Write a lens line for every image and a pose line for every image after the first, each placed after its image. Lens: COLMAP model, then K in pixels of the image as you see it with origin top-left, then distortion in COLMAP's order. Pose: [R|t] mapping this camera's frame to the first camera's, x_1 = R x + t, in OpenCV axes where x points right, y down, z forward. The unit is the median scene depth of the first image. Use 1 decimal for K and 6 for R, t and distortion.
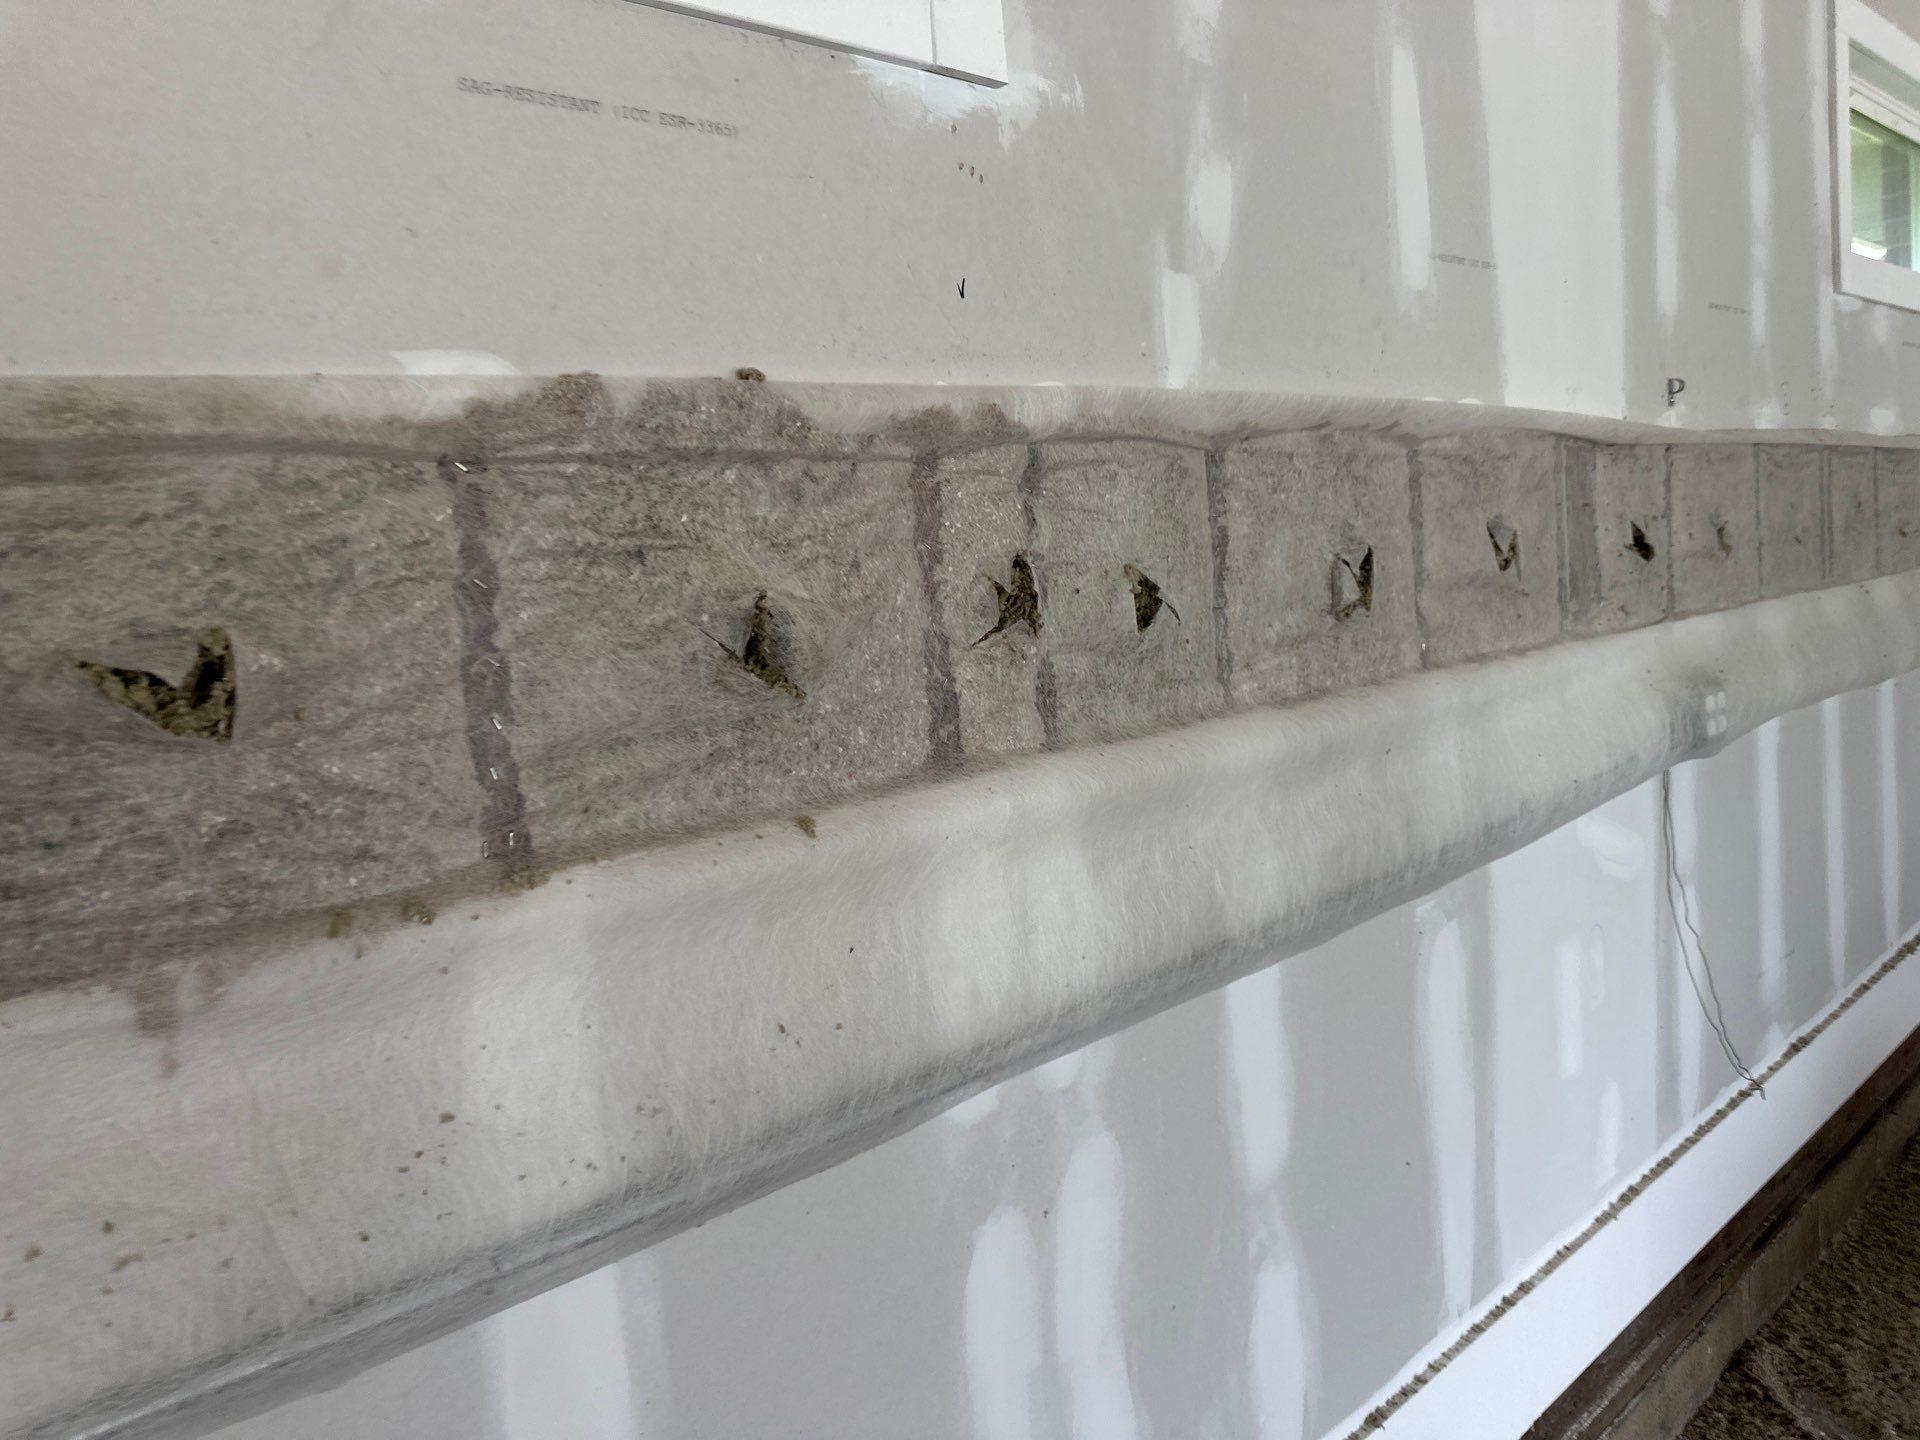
lens RADIAL K [[1363.8, 0, 981.8], [0, 1363.8, 723.3], [0, 0, 1]] dist [0.001505, -0.006315]
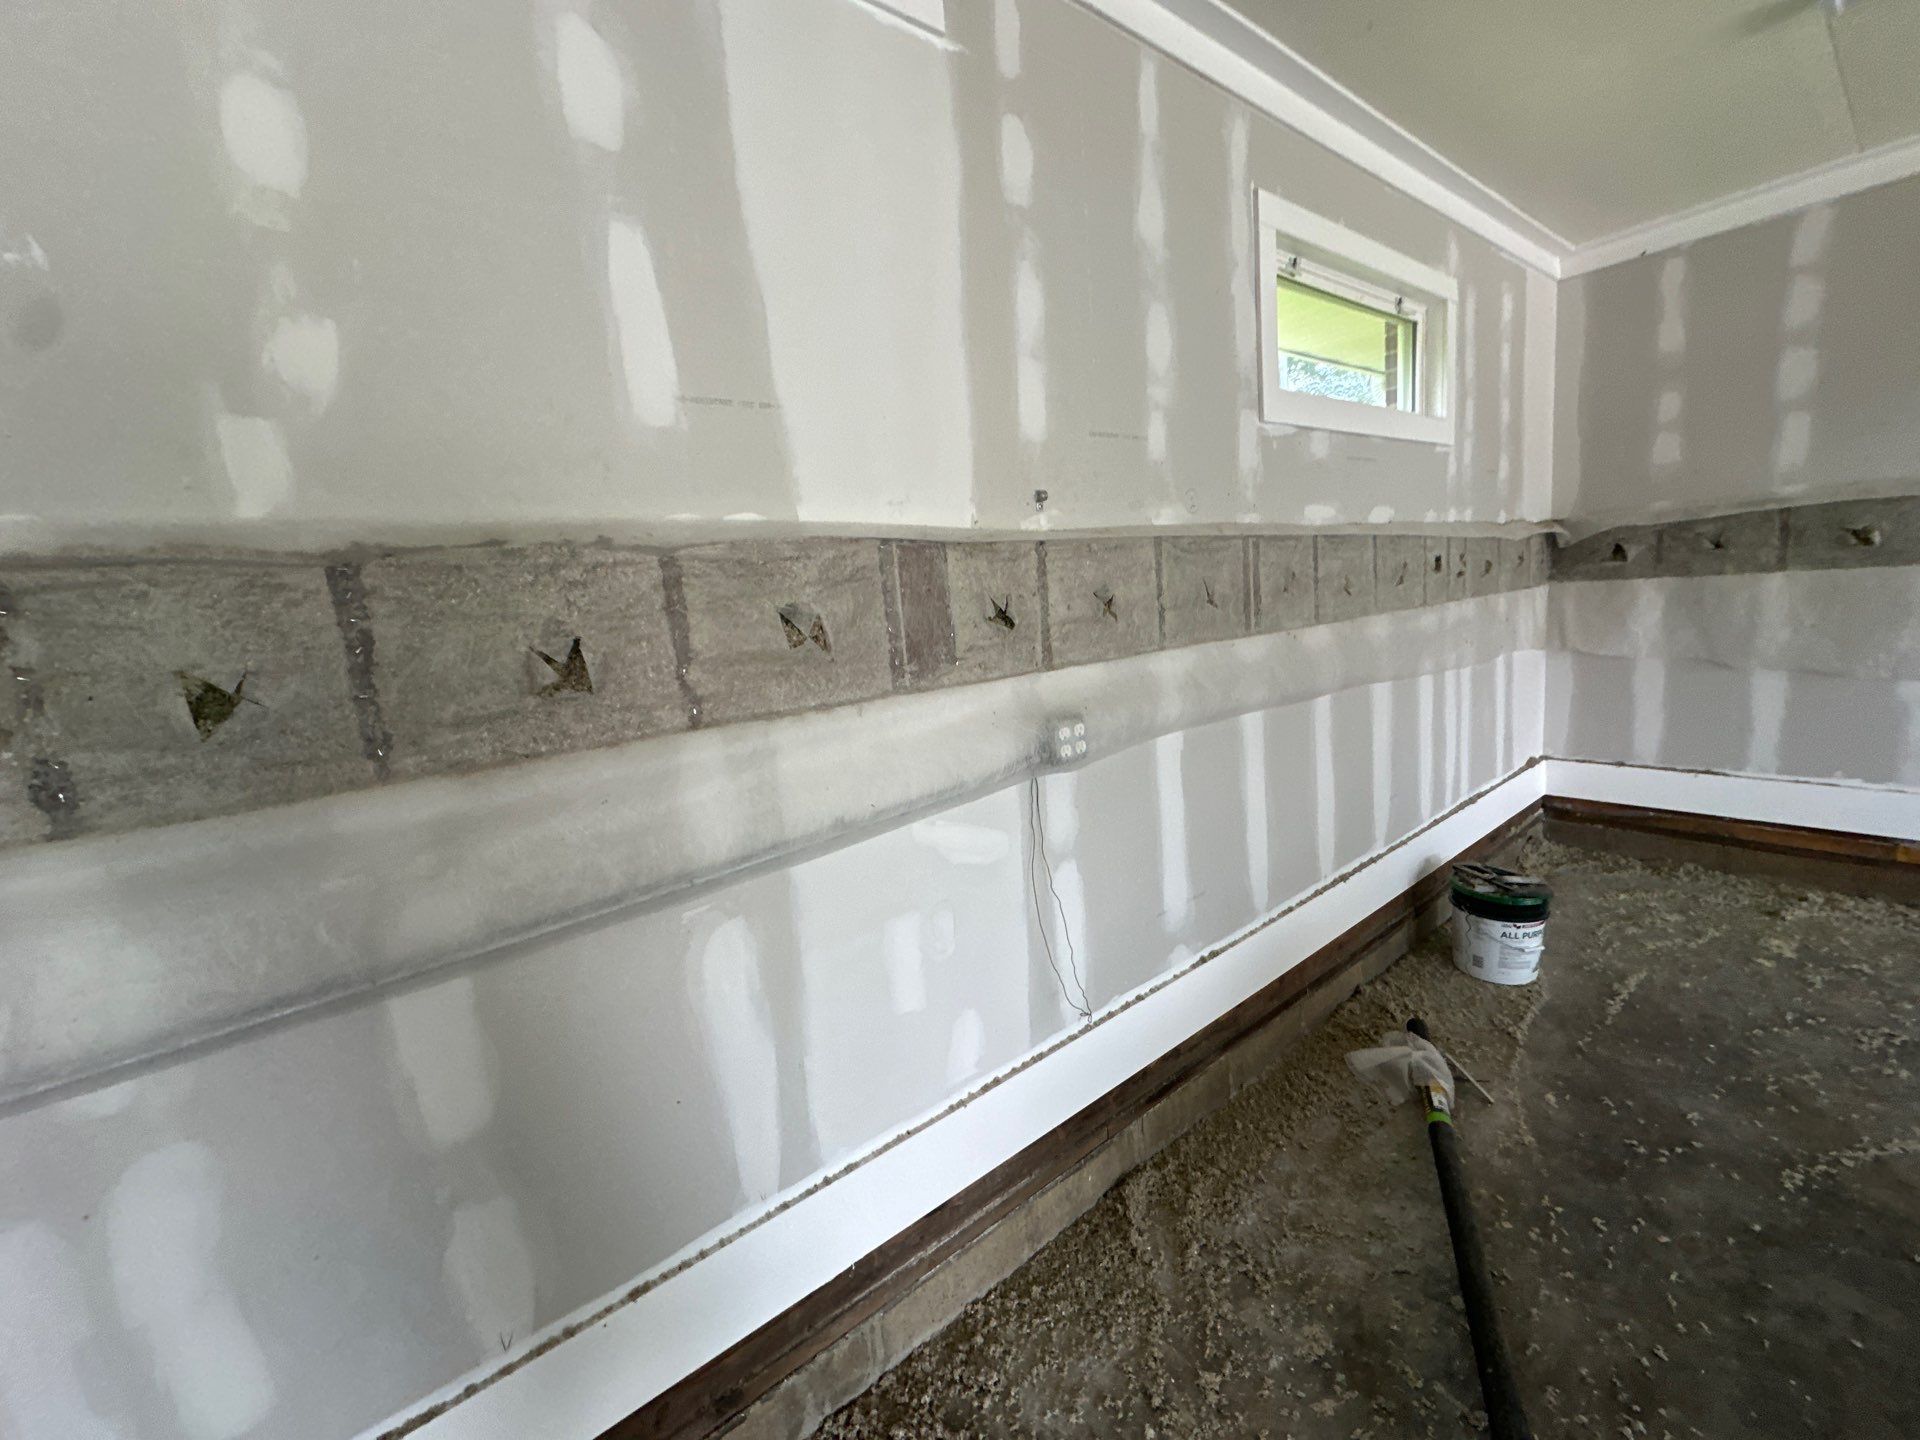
lens RADIAL K [[768.0, 0, 965.6], [0, 768.0, 718.9], [0, 0, 1]] dist [-0.003109, -0.000022]
pose [[0.997200, 0.017064, -0.072809, 0.636103], [-0.012698, 0.998117, 0.060012, -0.095614], [0.073696, -0.058919, 0.995539, 0.302953]]
